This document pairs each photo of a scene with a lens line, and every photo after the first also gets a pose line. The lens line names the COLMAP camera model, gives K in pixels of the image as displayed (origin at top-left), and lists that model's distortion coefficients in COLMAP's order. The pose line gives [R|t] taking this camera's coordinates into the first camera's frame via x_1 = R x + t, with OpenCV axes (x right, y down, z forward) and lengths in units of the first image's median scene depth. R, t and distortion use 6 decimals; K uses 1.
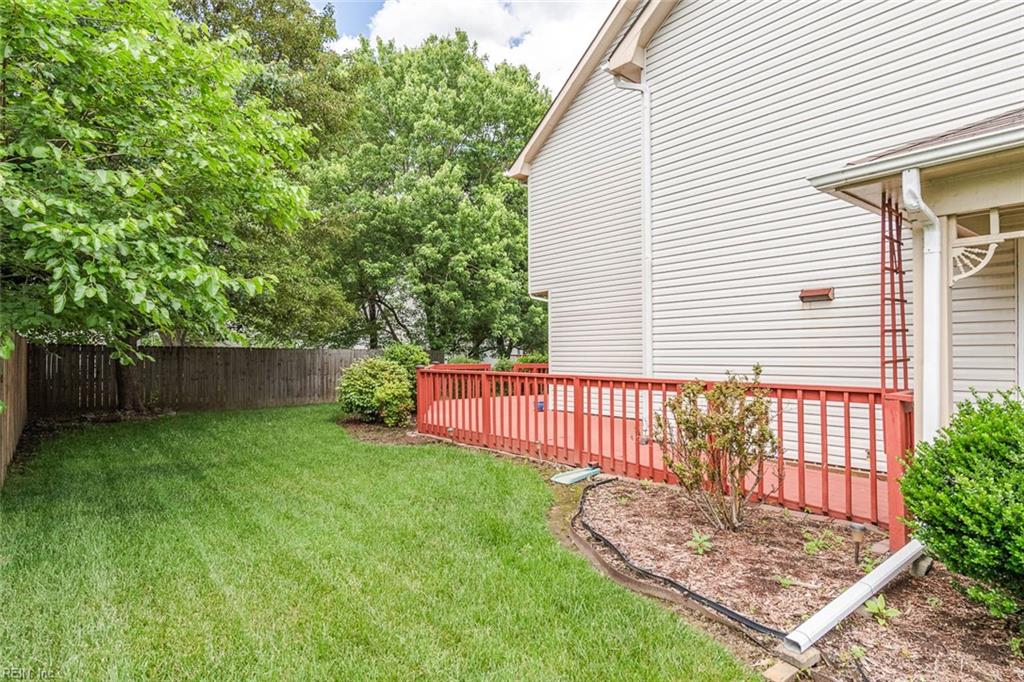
lens RADIAL K [[537.8, 0, 514.1], [0, 537.8, 344.6], [0, 0, 1]] dist [-0.001756, 0.000226]
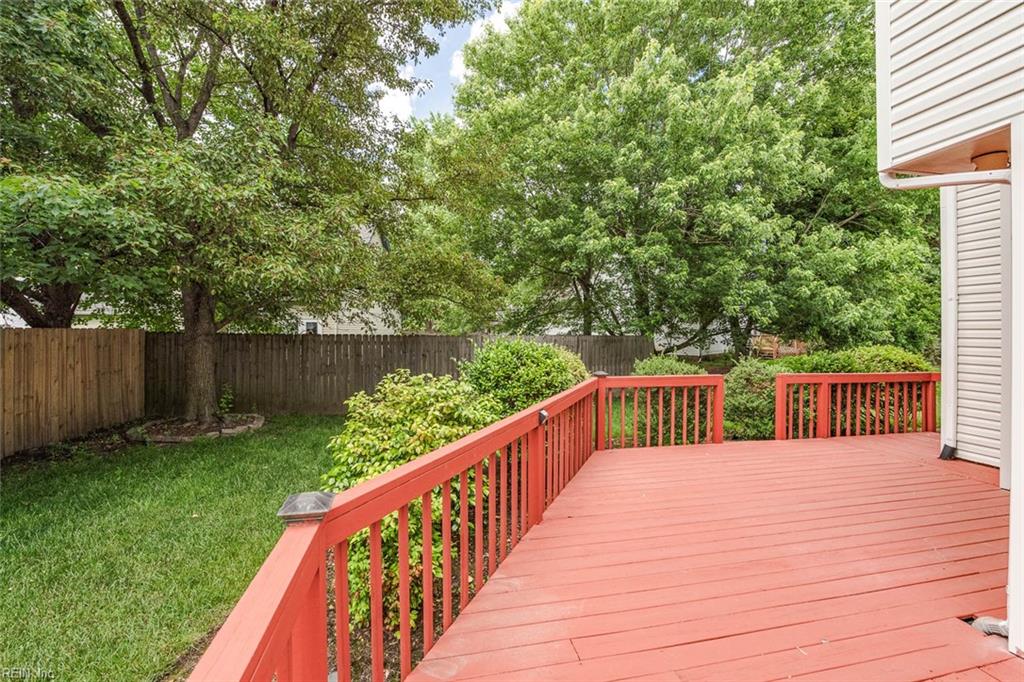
lens RADIAL K [[422.8, 0, 516.0], [0, 422.8, 335.8], [0, 0, 1]] dist [-0.003702, -0.000536]
pose [[0.880082, 0.007721, -0.474759, -0.022318], [0.005144, 0.999654, 0.025793, -0.006935], [0.474794, -0.025142, 0.879738, 0.463284]]
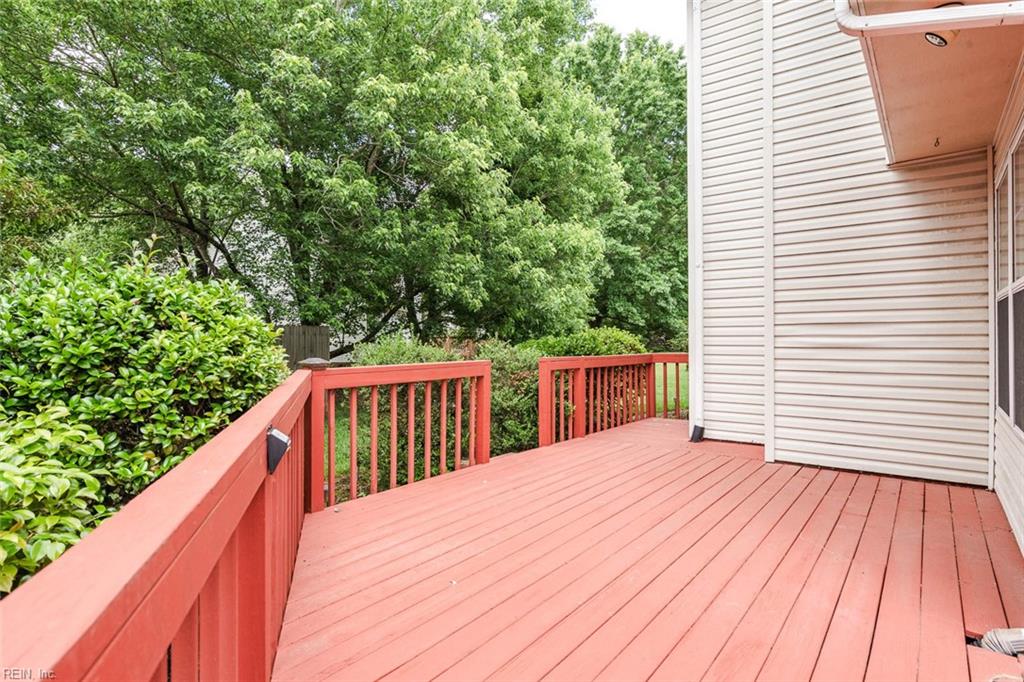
lens RADIAL K [[537.8, 0, 509.2], [0, 537.8, 335.2], [0, 0, 1]] dist [-0.001756, 0.000226]
pose [[0.976998, -0.000729, 0.213248, -0.085052], [-0.001454, 0.999948, 0.010080, 0.016361], [-0.213245, -0.010159, 0.976946, 0.548648]]
